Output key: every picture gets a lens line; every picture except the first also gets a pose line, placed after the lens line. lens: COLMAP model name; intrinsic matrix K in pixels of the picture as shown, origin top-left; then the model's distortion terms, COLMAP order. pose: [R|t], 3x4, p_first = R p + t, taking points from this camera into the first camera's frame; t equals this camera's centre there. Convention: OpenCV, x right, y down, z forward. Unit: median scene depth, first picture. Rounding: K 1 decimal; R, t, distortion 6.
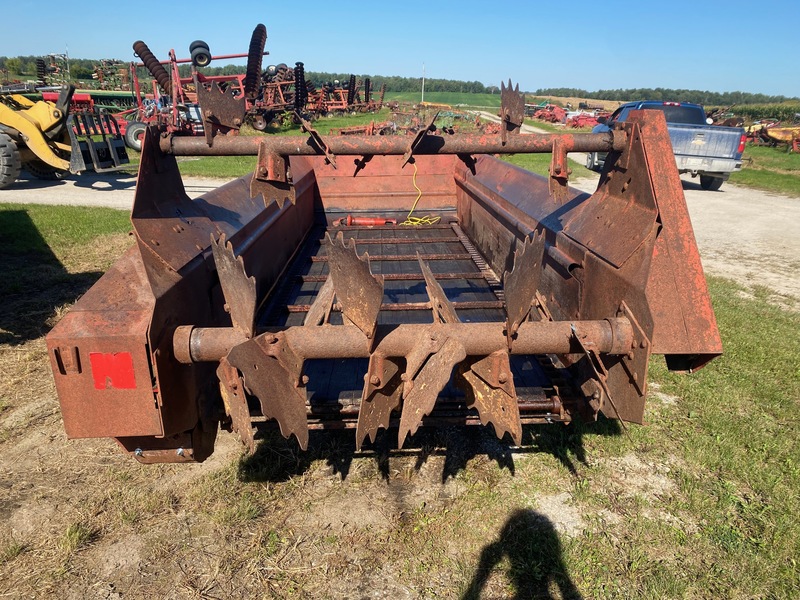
lens RADIAL K [[608.5, 0, 399.4], [0, 608.5, 300.2], [0, 0, 1]] dist [0.026057, -0.022714]
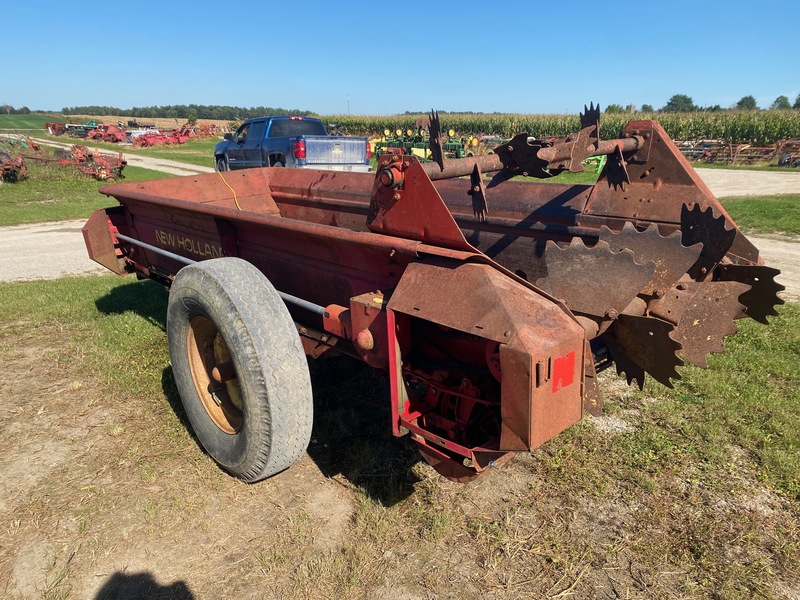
lens RADIAL K [[608.5, 0, 403.7], [0, 608.5, 297.3], [0, 0, 1]] dist [0.026057, -0.022714]
pose [[0.774664, -0.207999, 0.597186, -0.157250], [0.225559, 0.973127, 0.046345, -0.015275], [-0.590778, 0.098799, 0.800763, 0.032811]]
